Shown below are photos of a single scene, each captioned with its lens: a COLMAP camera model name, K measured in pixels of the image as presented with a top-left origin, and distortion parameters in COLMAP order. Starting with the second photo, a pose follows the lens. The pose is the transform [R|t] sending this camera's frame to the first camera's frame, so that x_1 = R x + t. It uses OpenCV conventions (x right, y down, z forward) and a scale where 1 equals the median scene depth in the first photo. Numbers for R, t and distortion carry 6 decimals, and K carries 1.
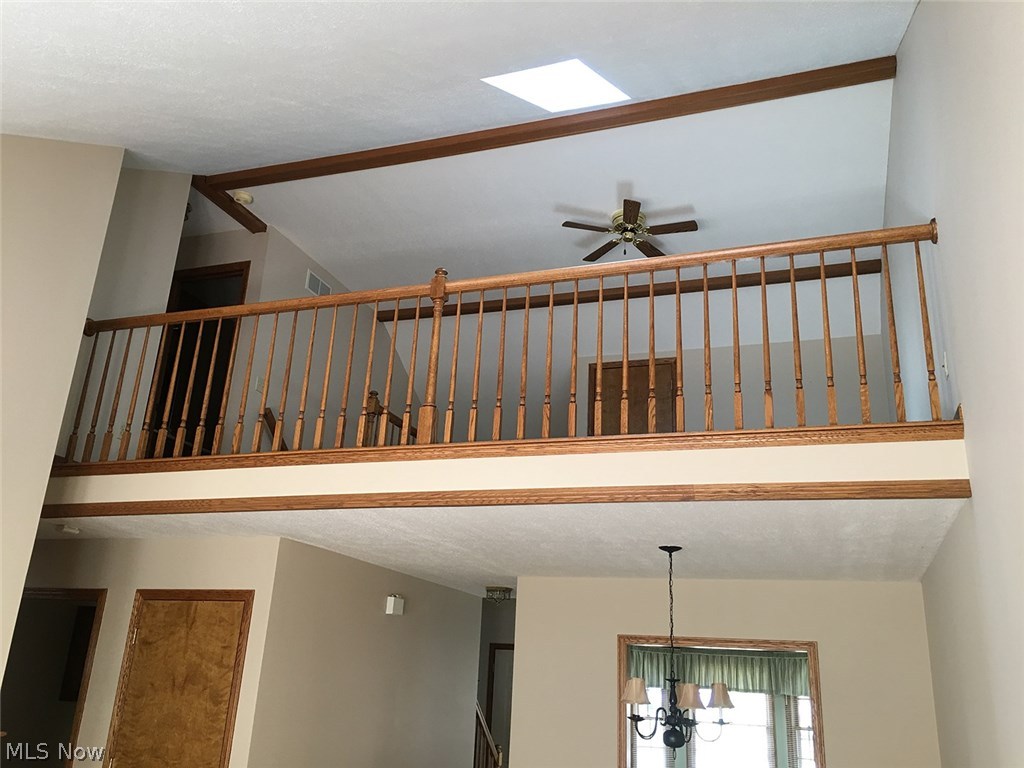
lens RADIAL K [[855.5, 0, 501.5], [0, 855.5, 383.1], [0, 0, 1]] dist [0.047677, -0.060277]
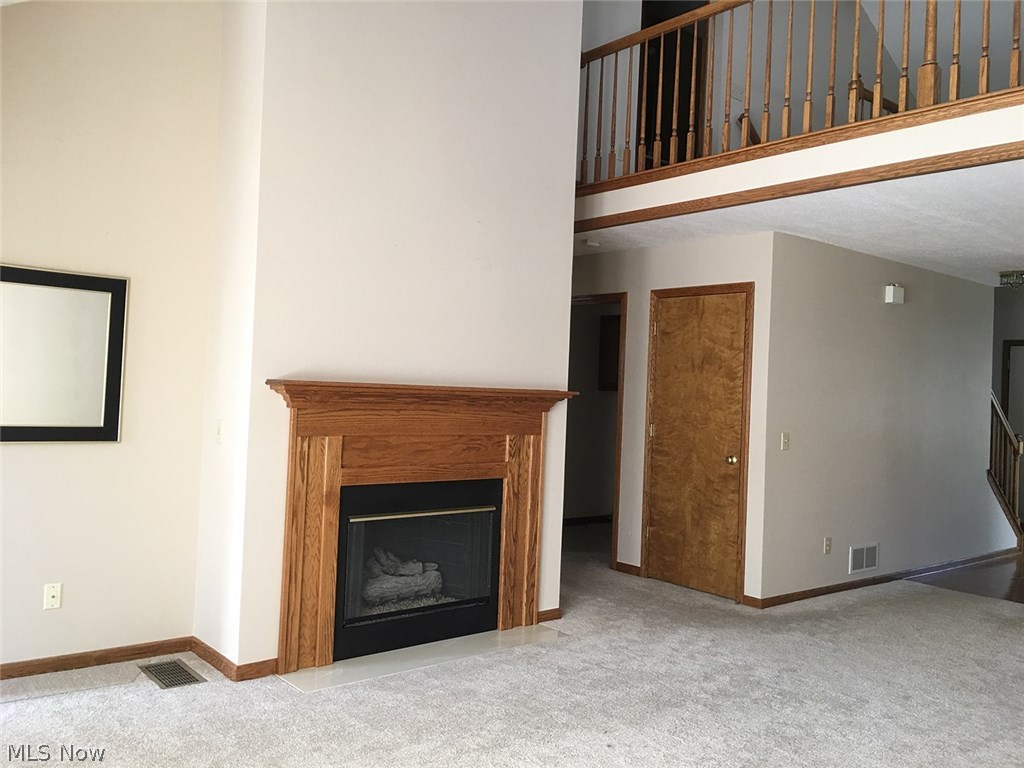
lens RADIAL K [[855.5, 0, 504.9], [0, 855.5, 382.1], [0, 0, 1]] dist [0.047677, -0.060277]
pose [[0.862242, -0.023201, -0.505965, -0.014250], [0.173432, 0.952087, 0.251897, 0.035489], [0.475878, -0.304947, 0.824953, -0.084758]]
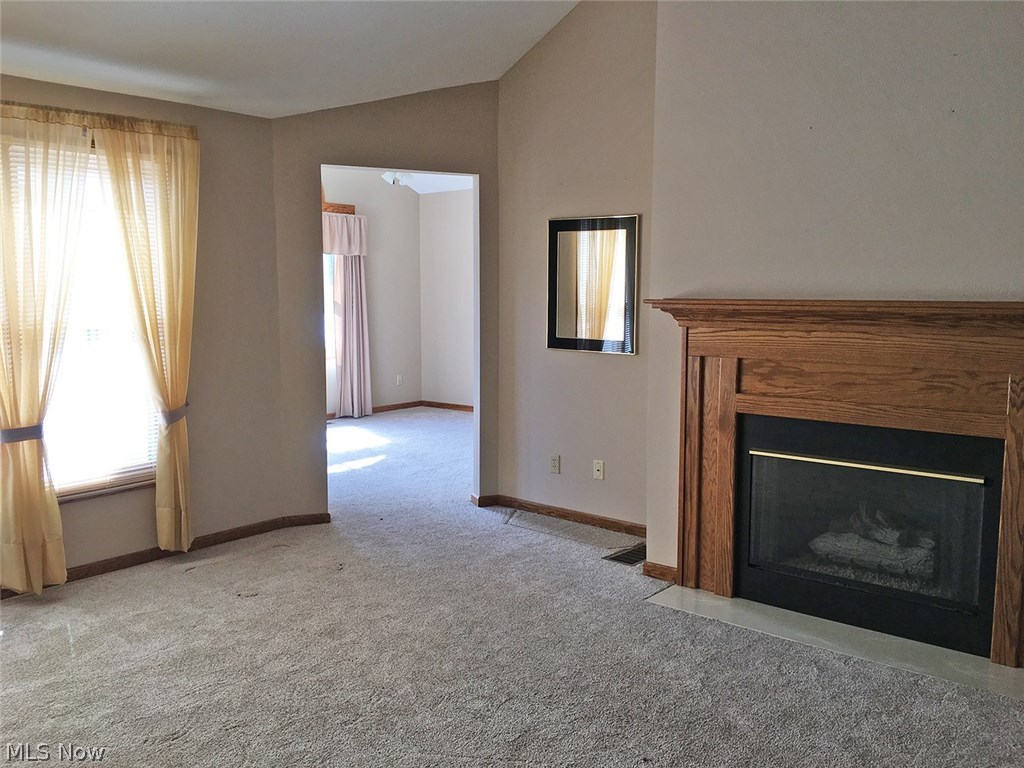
lens RADIAL K [[855.5, 0, 509.1], [0, 855.5, 385.6], [0, 0, 1]] dist [0.047677, -0.060277]
pose [[-0.334042, 0.051048, -0.941175, 0.356312], [0.290435, 0.955521, -0.051255, 0.418658], [0.896696, -0.290472, -0.334010, 0.990052]]
